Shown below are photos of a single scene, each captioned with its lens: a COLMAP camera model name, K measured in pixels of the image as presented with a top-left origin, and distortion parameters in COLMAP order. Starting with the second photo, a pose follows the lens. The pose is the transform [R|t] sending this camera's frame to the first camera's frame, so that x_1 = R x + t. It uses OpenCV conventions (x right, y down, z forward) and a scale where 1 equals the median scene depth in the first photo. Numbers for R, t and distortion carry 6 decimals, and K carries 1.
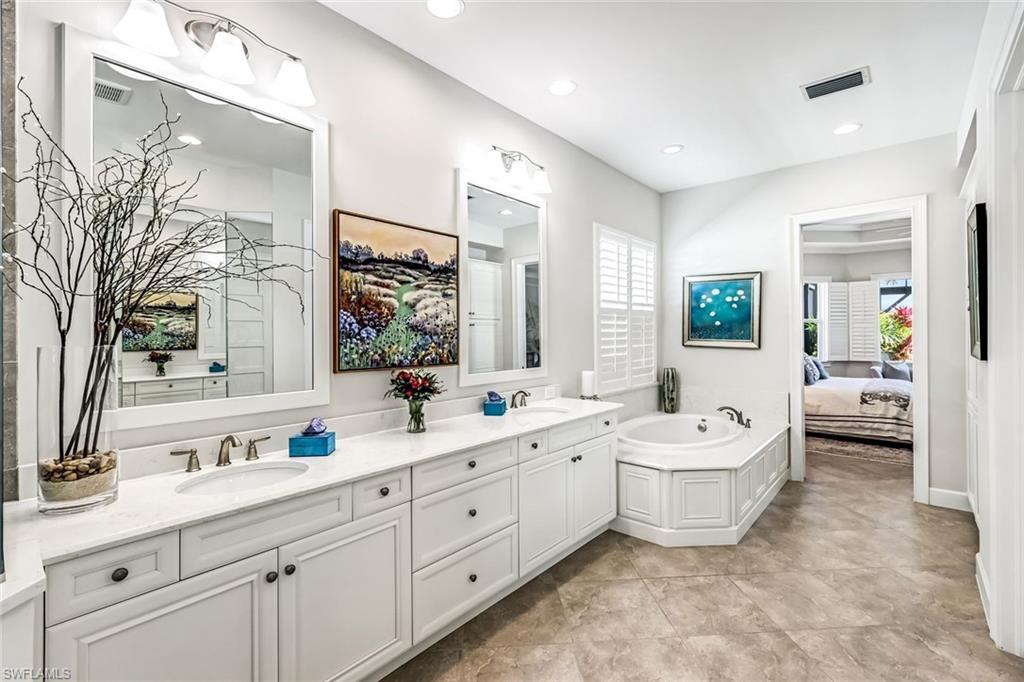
lens RADIAL K [[455.6, 0, 511.3], [0, 455.6, 337.1], [0, 0, 1]] dist [0.001678, 0.000185]
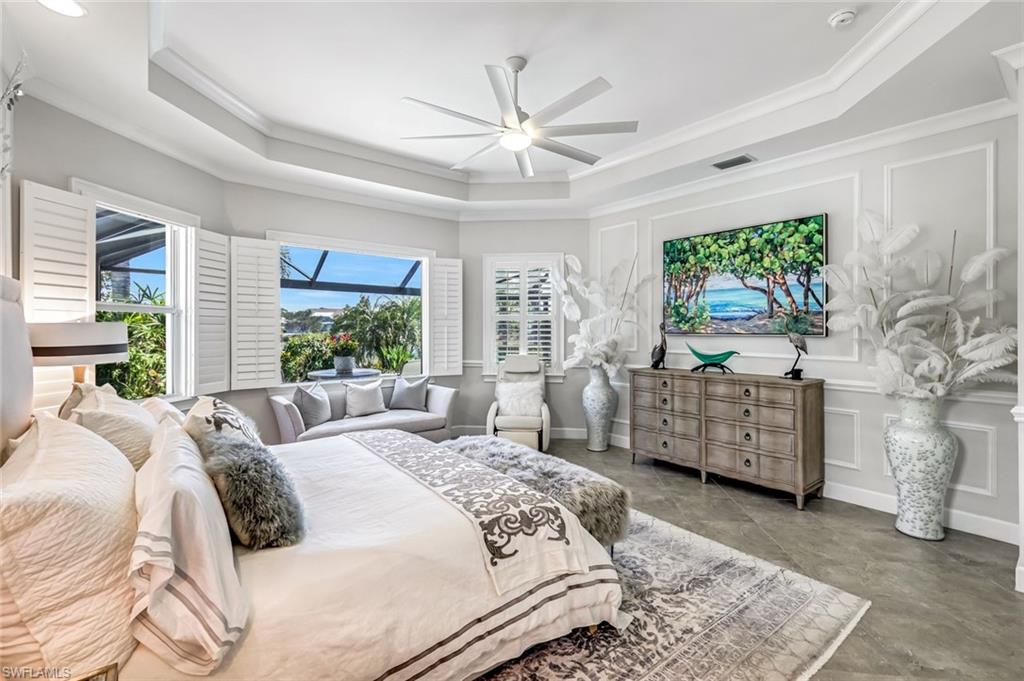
lens RADIAL K [[455.6, 0, 514.3], [0, 455.6, 331.6], [0, 0, 1]] dist [0.001678, 0.000185]
pose [[0.175116, -0.000869, 0.984547, 0.296714], [0.010826, 0.999941, -0.001043, -0.010170], [-0.984488, 0.010842, 0.175115, 0.602609]]
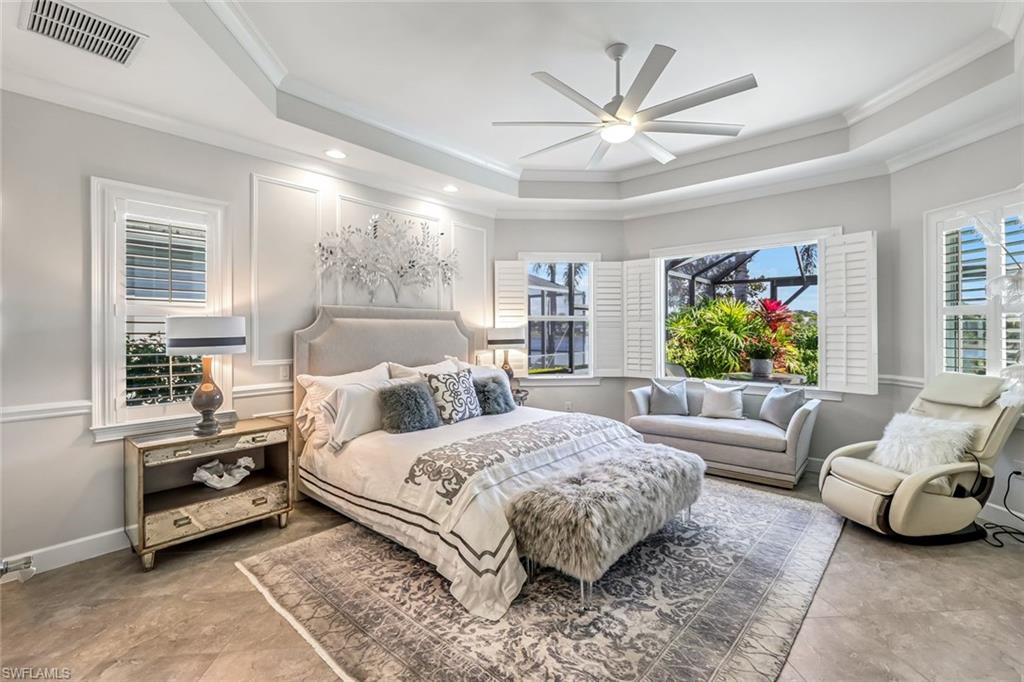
lens RADIAL K [[455.6, 0, 514.6], [0, 455.6, 336.5], [0, 0, 1]] dist [0.001678, 0.000185]
pose [[0.999980, -0.000401, 0.006278, 0.574144], [0.000391, 0.999999, 0.001542, -0.009468], [-0.006278, -0.001540, 0.999979, 0.322070]]
